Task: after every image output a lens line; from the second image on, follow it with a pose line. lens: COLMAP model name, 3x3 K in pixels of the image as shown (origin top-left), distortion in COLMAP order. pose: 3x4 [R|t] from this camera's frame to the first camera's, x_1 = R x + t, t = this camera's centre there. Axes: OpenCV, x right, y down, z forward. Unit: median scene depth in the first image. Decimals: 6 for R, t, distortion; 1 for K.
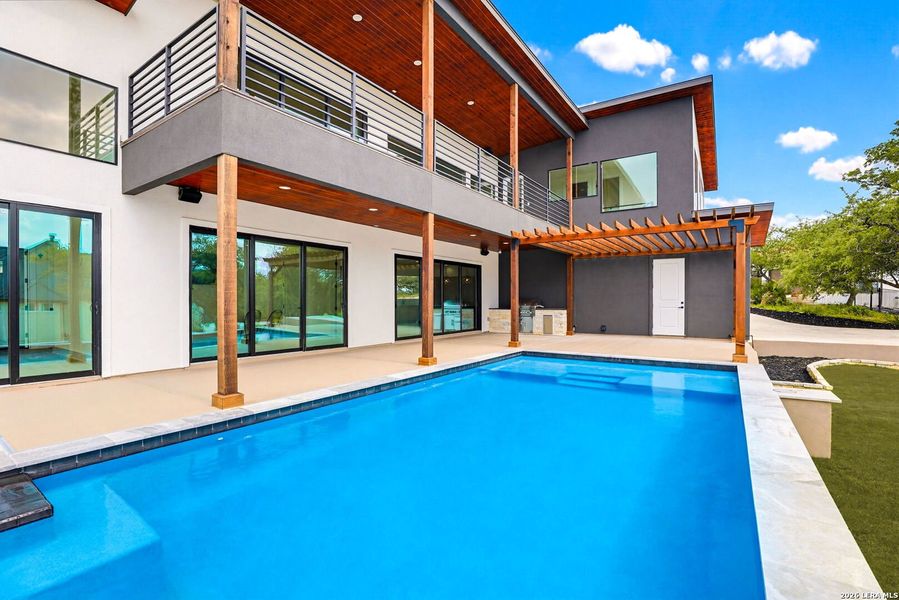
lens RADIAL K [[416.2, 0, 449.5], [0, 416.2, 300.0], [0, 0, 1]] dist [-0.021413, 0.000491]
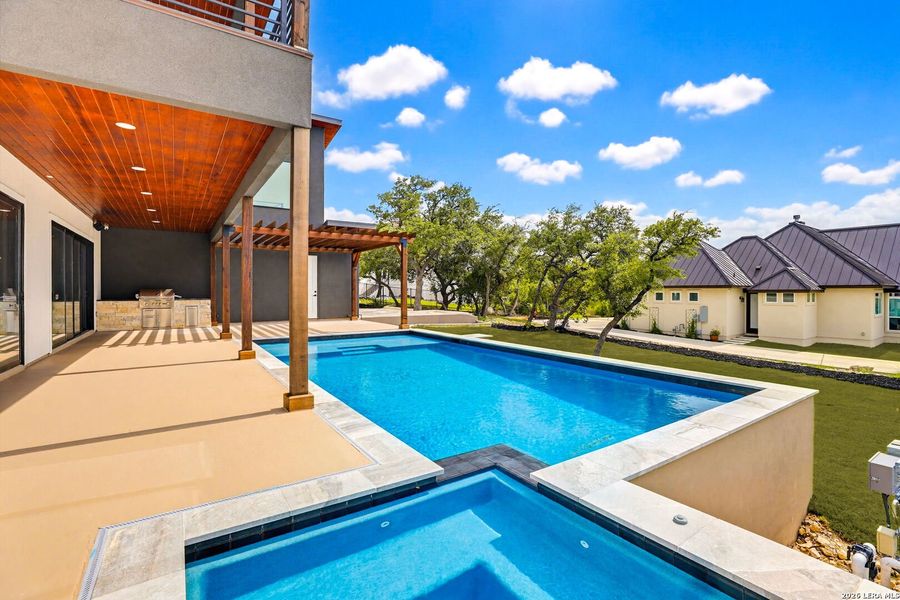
lens RADIAL K [[425.2, 0, 455.6], [0, 425.2, 289.6], [0, 0, 1]] dist [-0.028078, -0.000003]
pose [[0.389040, 0.004546, 0.921210, -0.451120], [-0.004497, 0.999985, -0.003035, 0.000903], [-0.921210, -0.002962, 0.389054, 0.119317]]
